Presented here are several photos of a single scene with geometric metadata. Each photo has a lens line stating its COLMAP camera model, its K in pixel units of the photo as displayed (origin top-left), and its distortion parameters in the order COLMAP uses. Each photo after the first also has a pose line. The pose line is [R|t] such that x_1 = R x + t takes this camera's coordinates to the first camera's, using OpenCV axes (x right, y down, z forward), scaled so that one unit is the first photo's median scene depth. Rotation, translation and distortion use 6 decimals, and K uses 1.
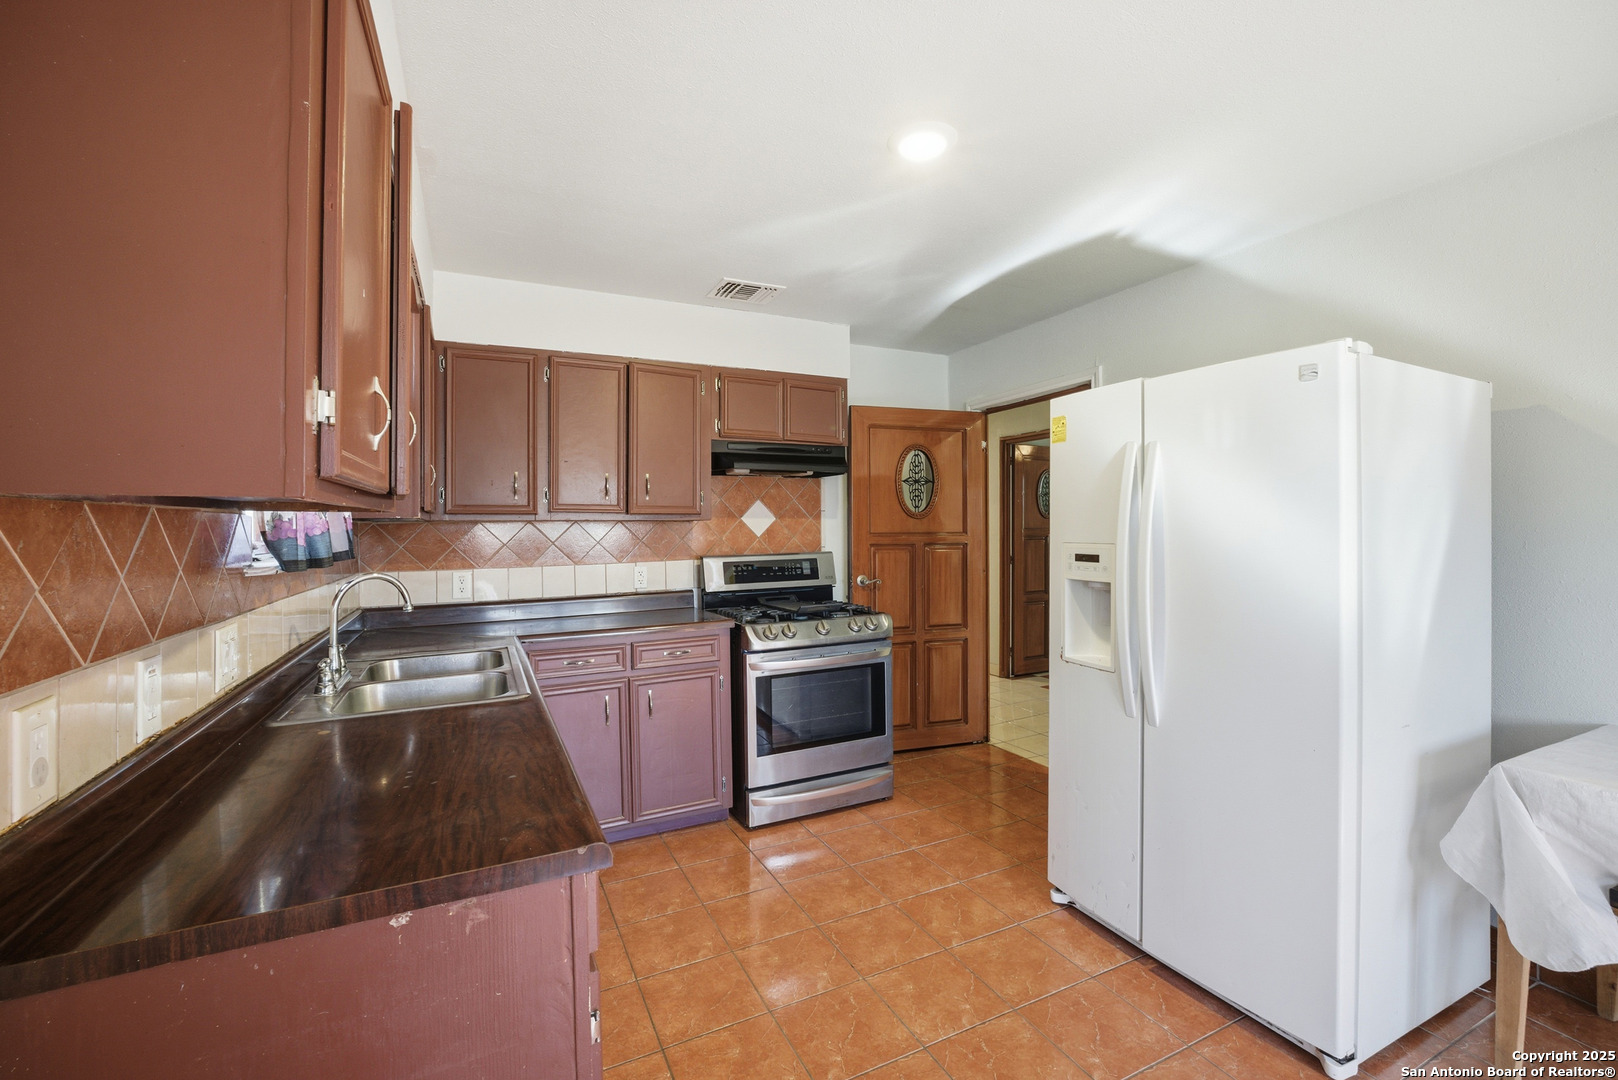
lens RADIAL K [[665.0, 0, 807.7], [0, 665.0, 528.9], [0, 0, 1]] dist [-0.001850, -0.000133]
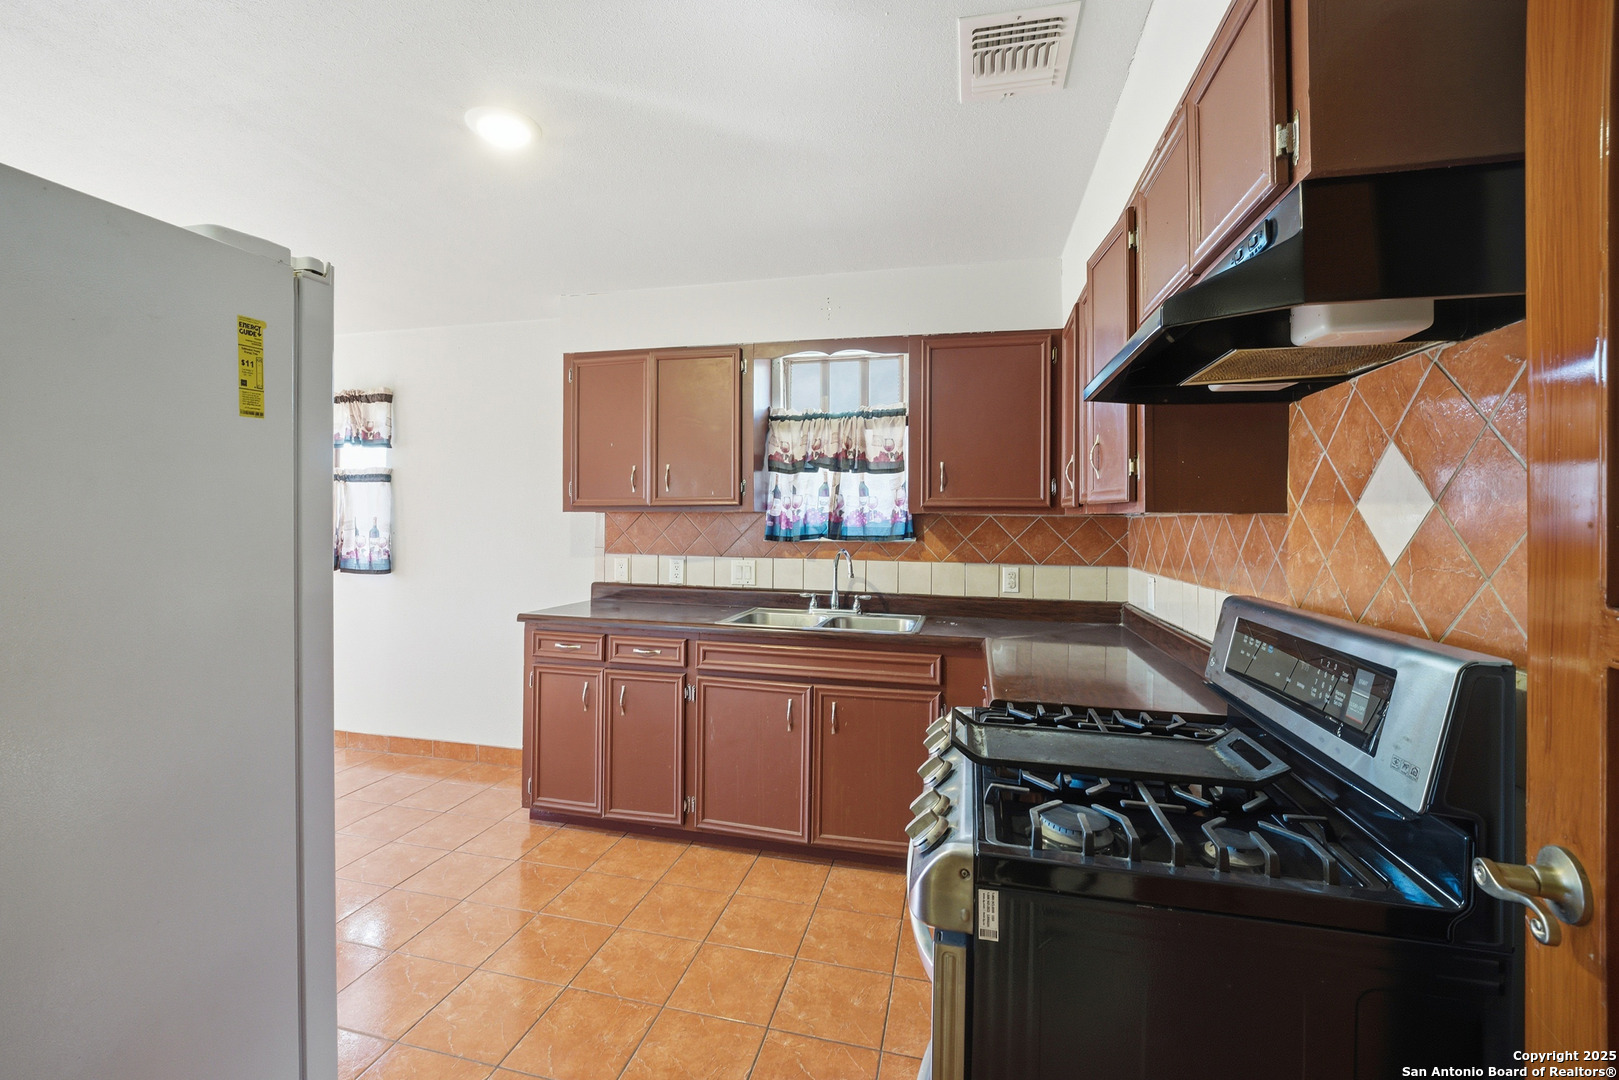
lens RADIAL K [[665.4, 0, 808.2], [0, 665.4, 528.9], [0, 0, 1]] dist [-0.001850, -0.000133]
pose [[-0.627095, 0.001926, -0.778941, 0.556722], [-0.003327, 0.999981, 0.005151, -0.009037], [0.778936, 0.005822, -0.627076, 1.681851]]
